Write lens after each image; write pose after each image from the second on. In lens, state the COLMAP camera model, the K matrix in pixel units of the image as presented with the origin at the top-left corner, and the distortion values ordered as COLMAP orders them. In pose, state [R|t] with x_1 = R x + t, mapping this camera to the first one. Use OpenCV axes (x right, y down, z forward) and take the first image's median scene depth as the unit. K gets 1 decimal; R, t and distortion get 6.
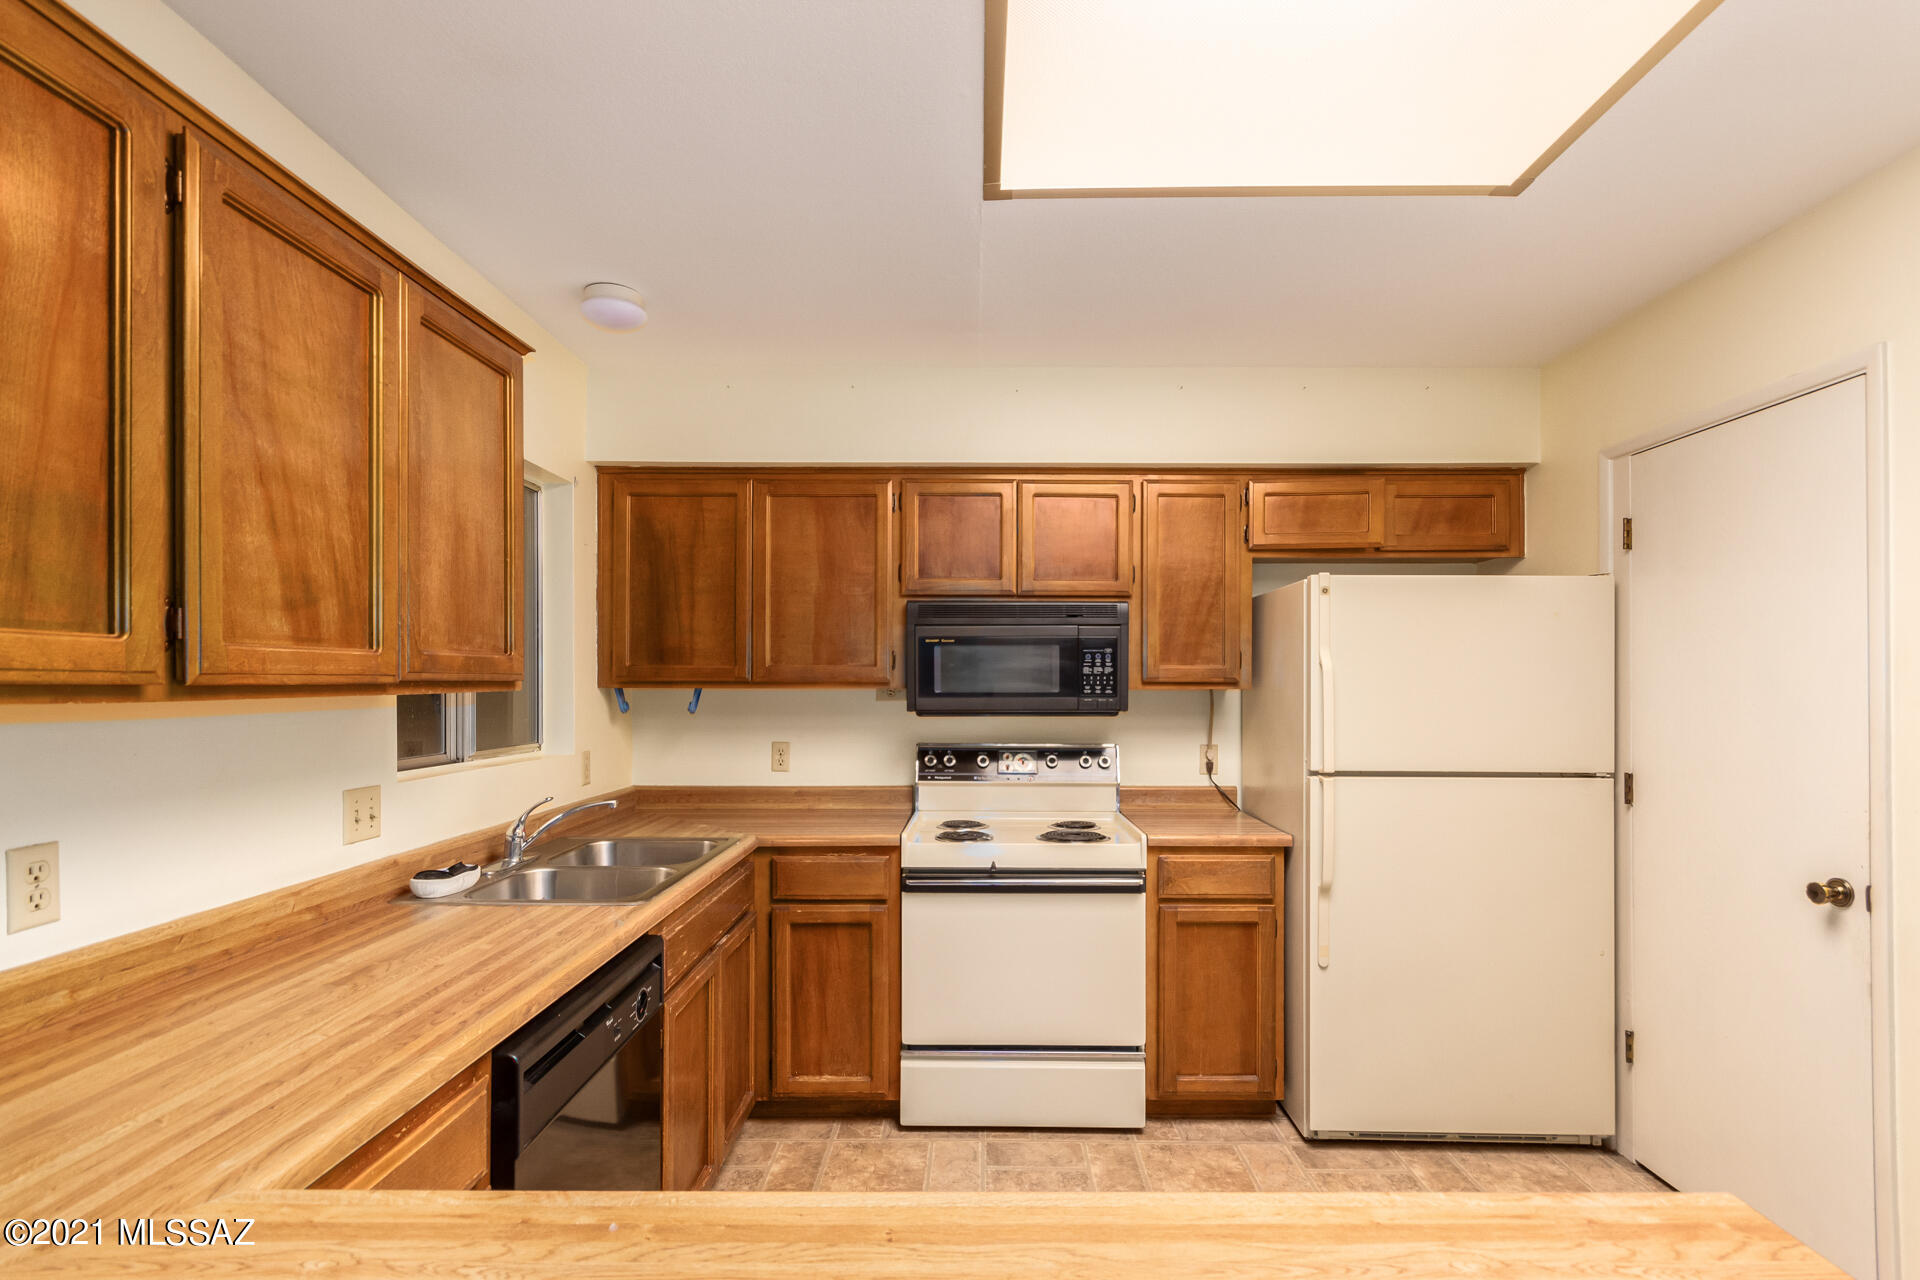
lens RADIAL K [[891.4, 0, 979.4], [0, 891.4, 677.8], [0, 0, 1]] dist [0.000911, -0.000737]
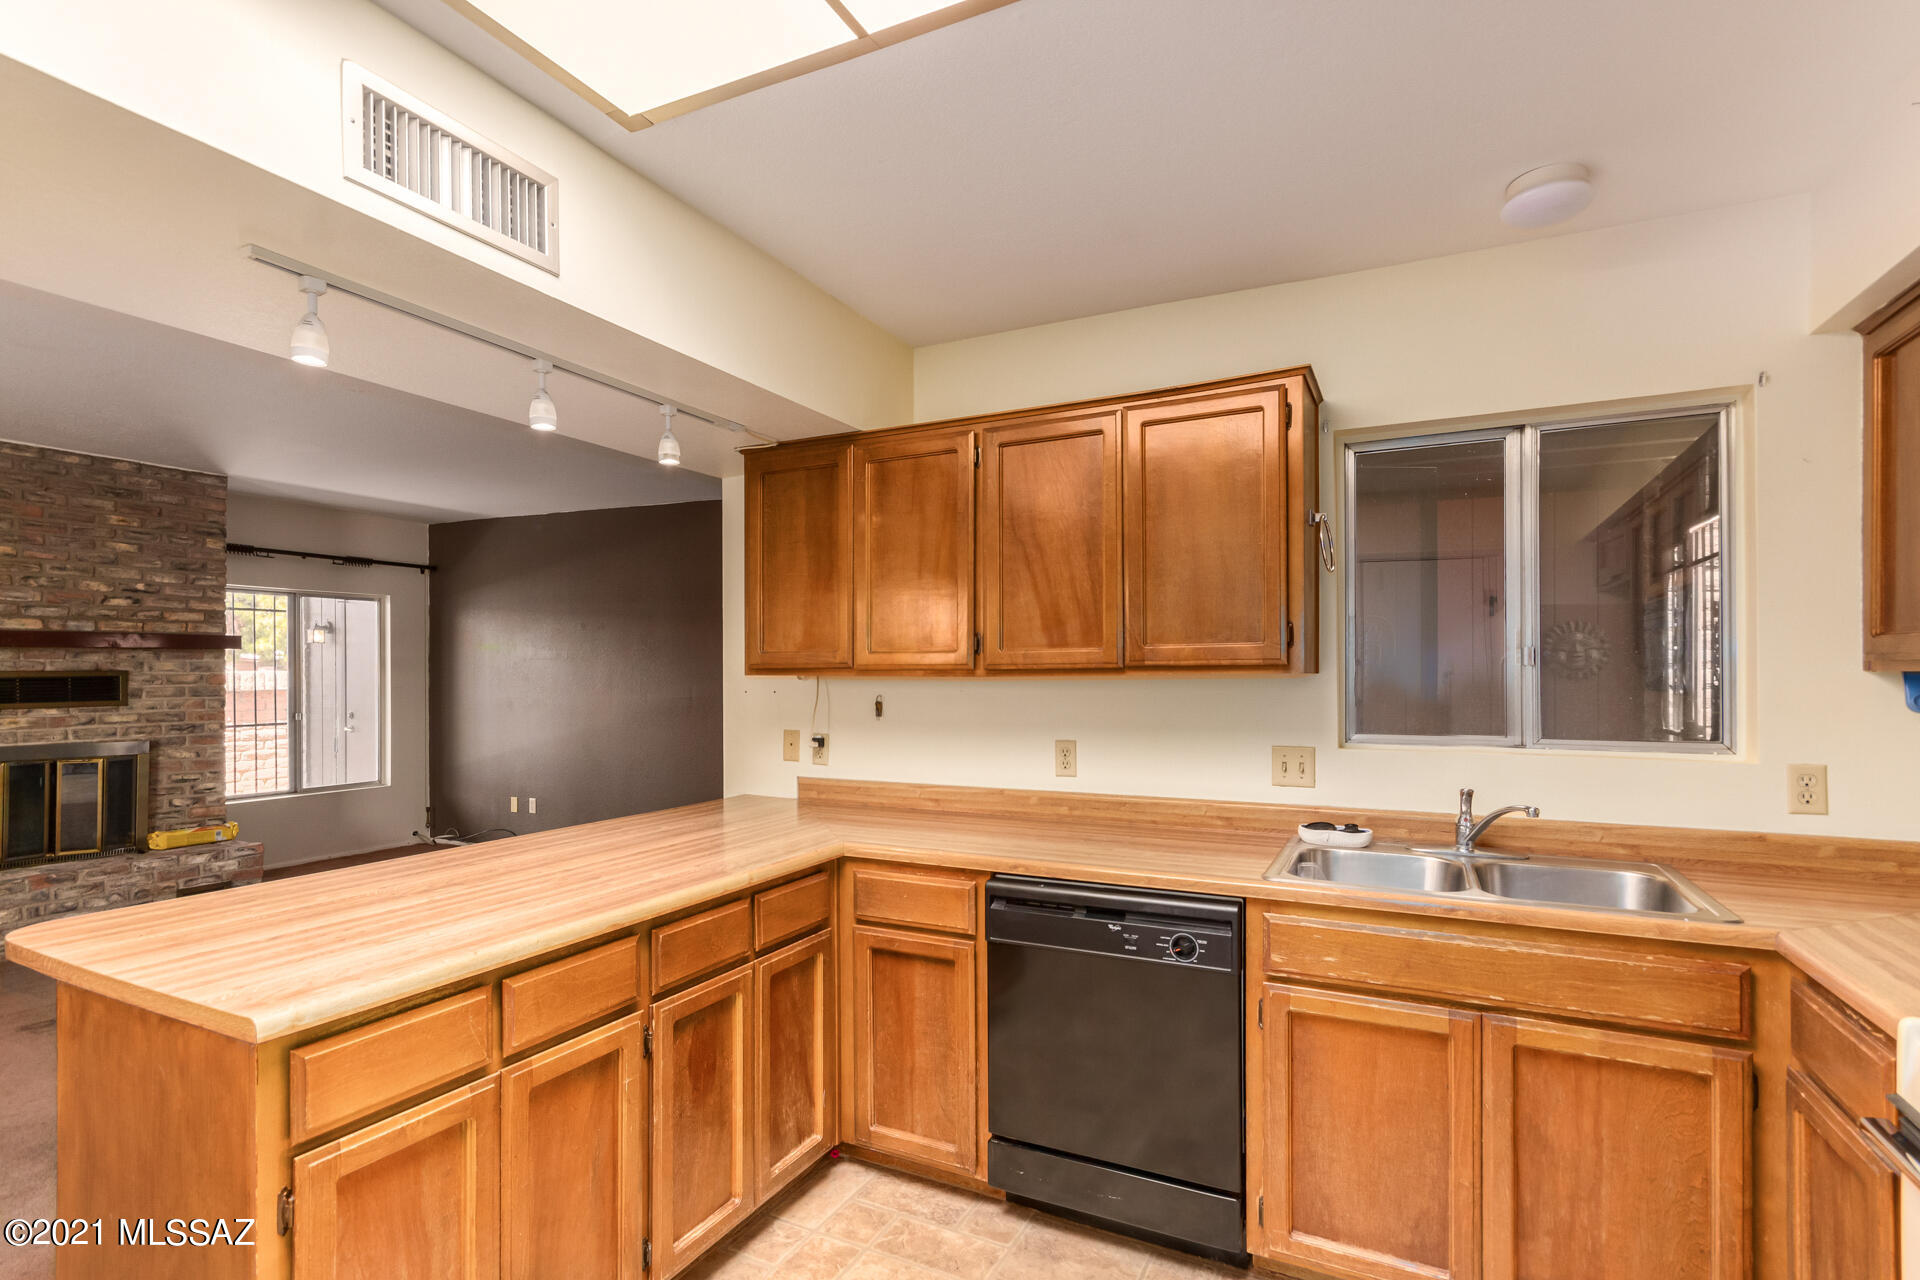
lens RADIAL K [[891.4, 0, 979.4], [0, 891.4, 677.8], [0, 0, 1]] dist [0.000911, -0.000737]
pose [[-0.433526, 0.005220, -0.901126, 0.463527], [0.009781, 0.999952, 0.001087, 0.010381], [0.901088, -0.008343, -0.433556, 0.767585]]
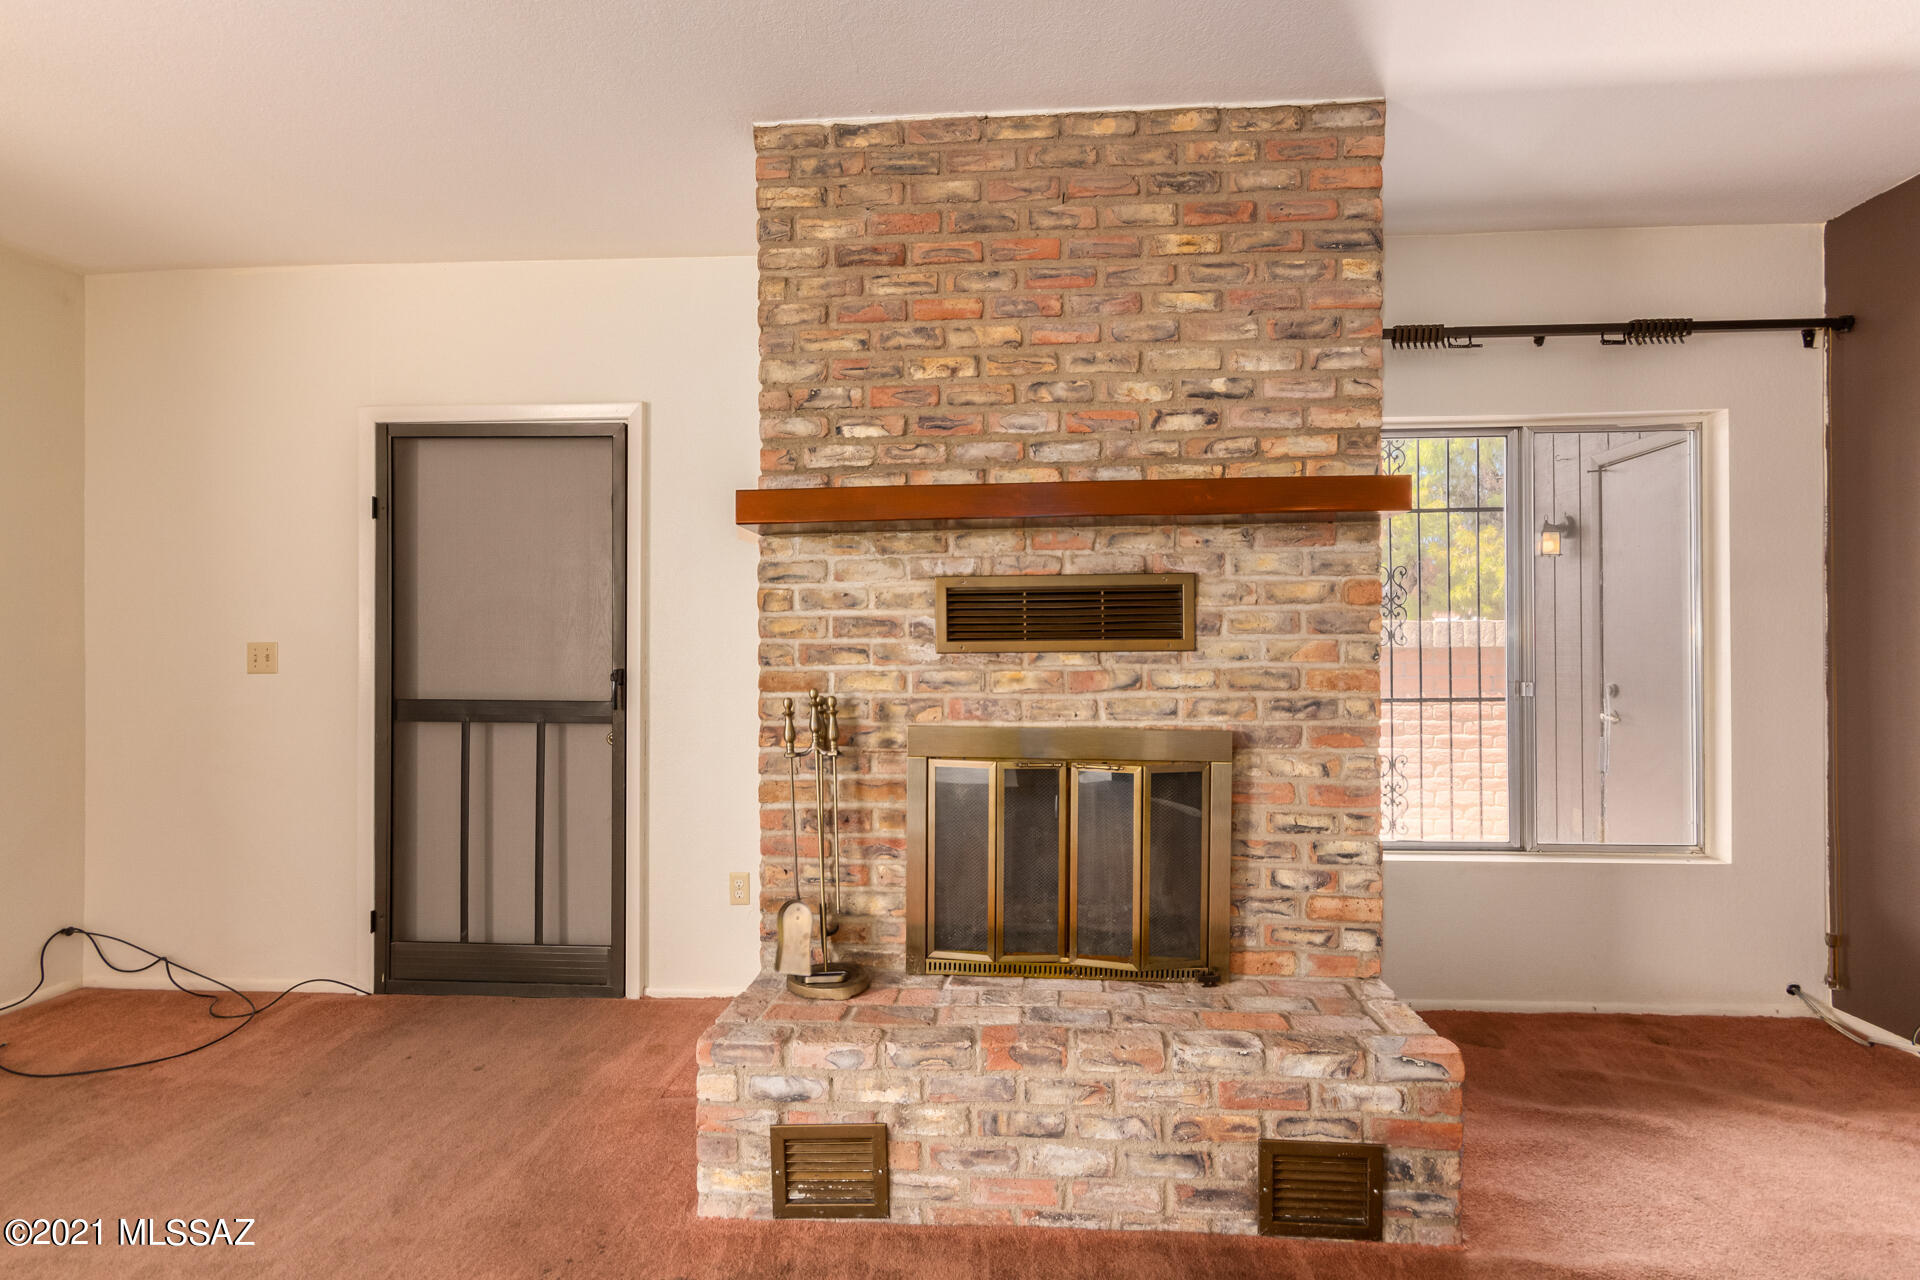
lens RADIAL K [[897.2, 0, 984.7], [0, 897.2, 644.0], [0, 0, 1]] dist [0.000650, 0.000670]
pose [[-0.999147, 0.002330, 0.041228, -0.209735], [0.001667, 0.999869, -0.016098, 0.055183], [-0.041260, -0.016016, -0.999020, -0.646470]]
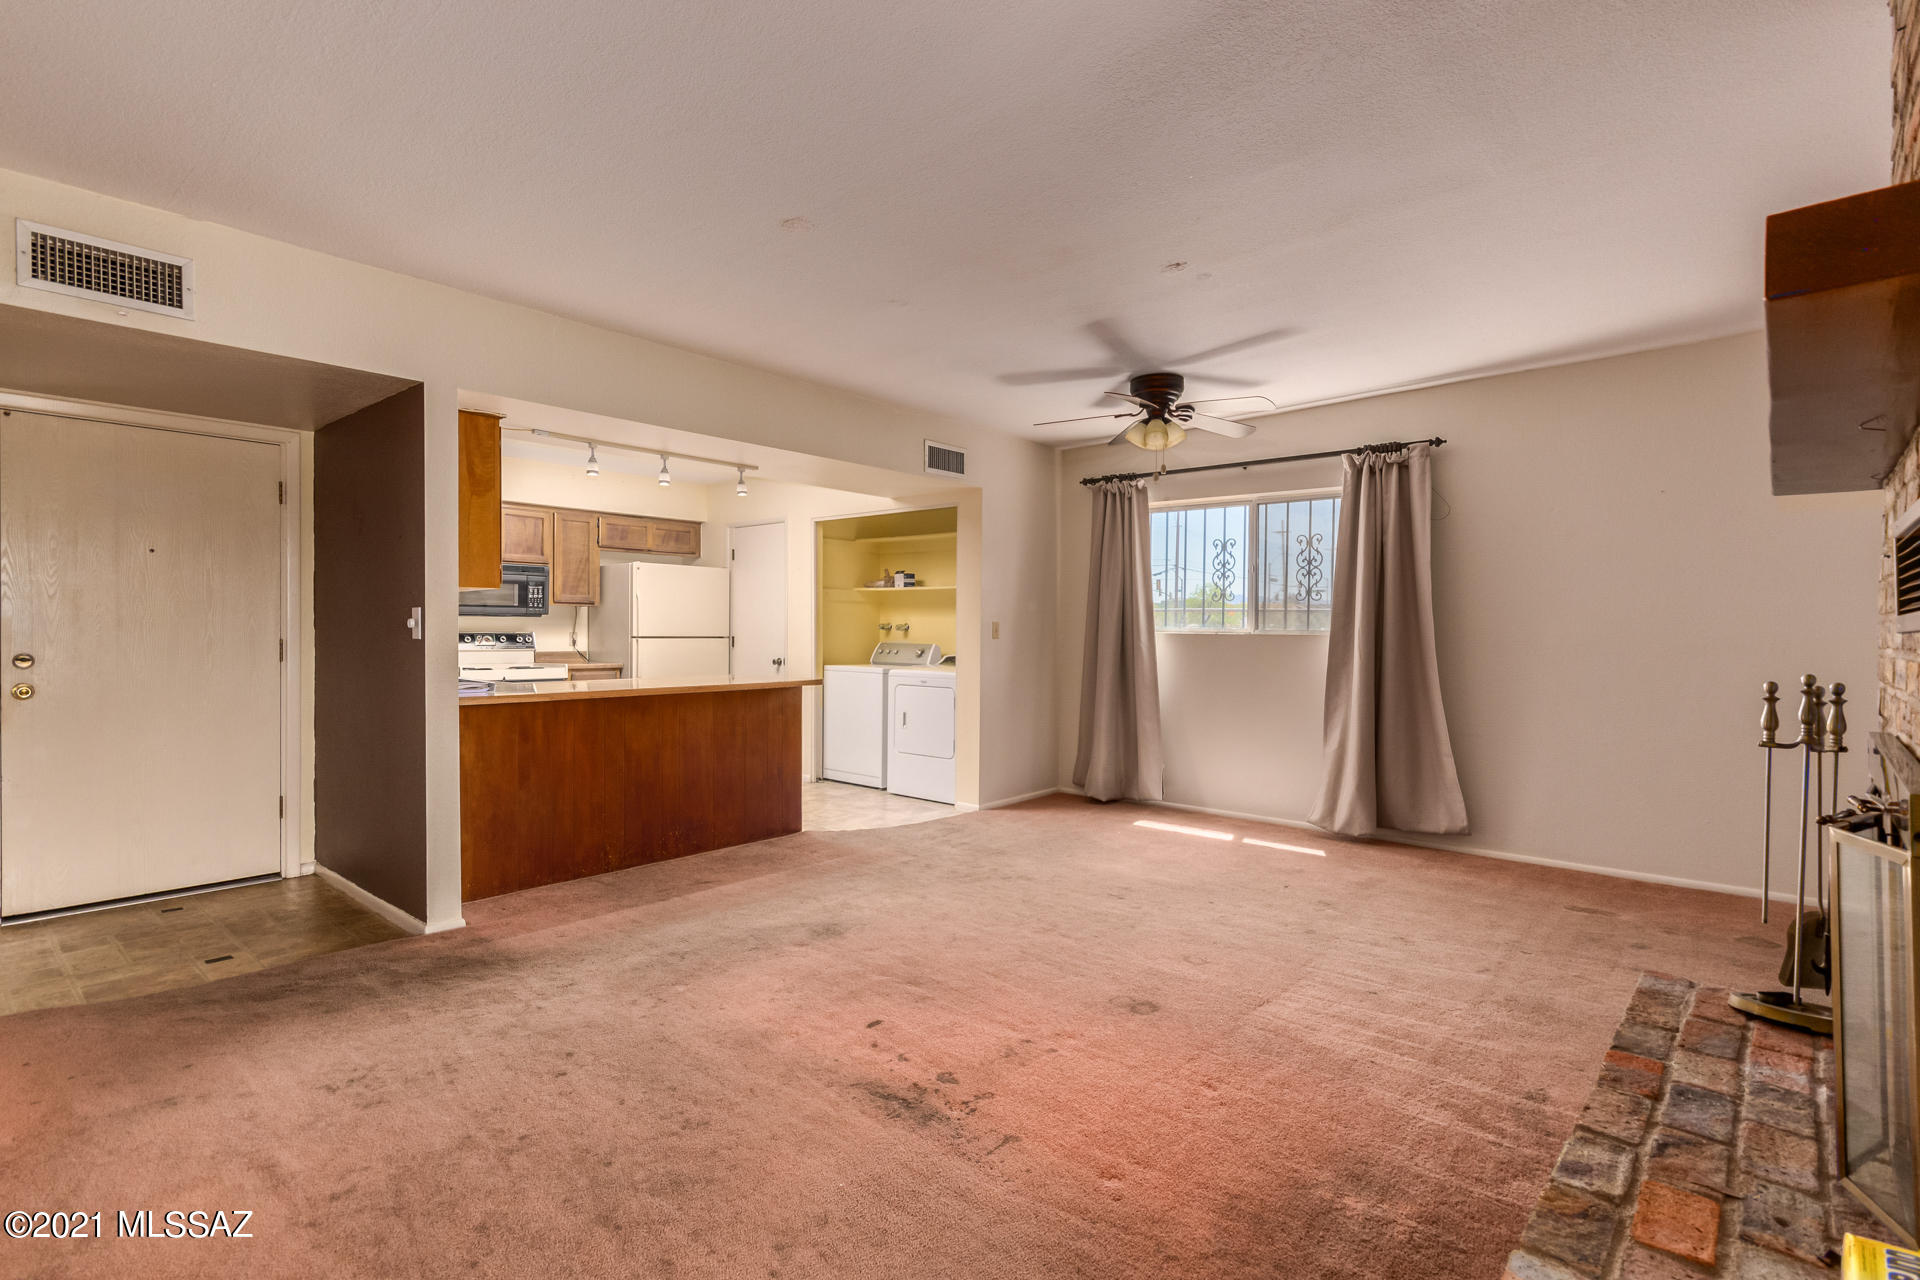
lens RADIAL K [[899.1, 0, 935.3], [0, 899.1, 642.4], [0, 0, 1]] dist [-0.000218, 0.000020]
pose [[0.673137, -0.007842, 0.739476, -0.919646], [-0.011743, 0.999704, 0.021291, 0.051308], [-0.739424, -0.023015, 0.672846, -1.348187]]
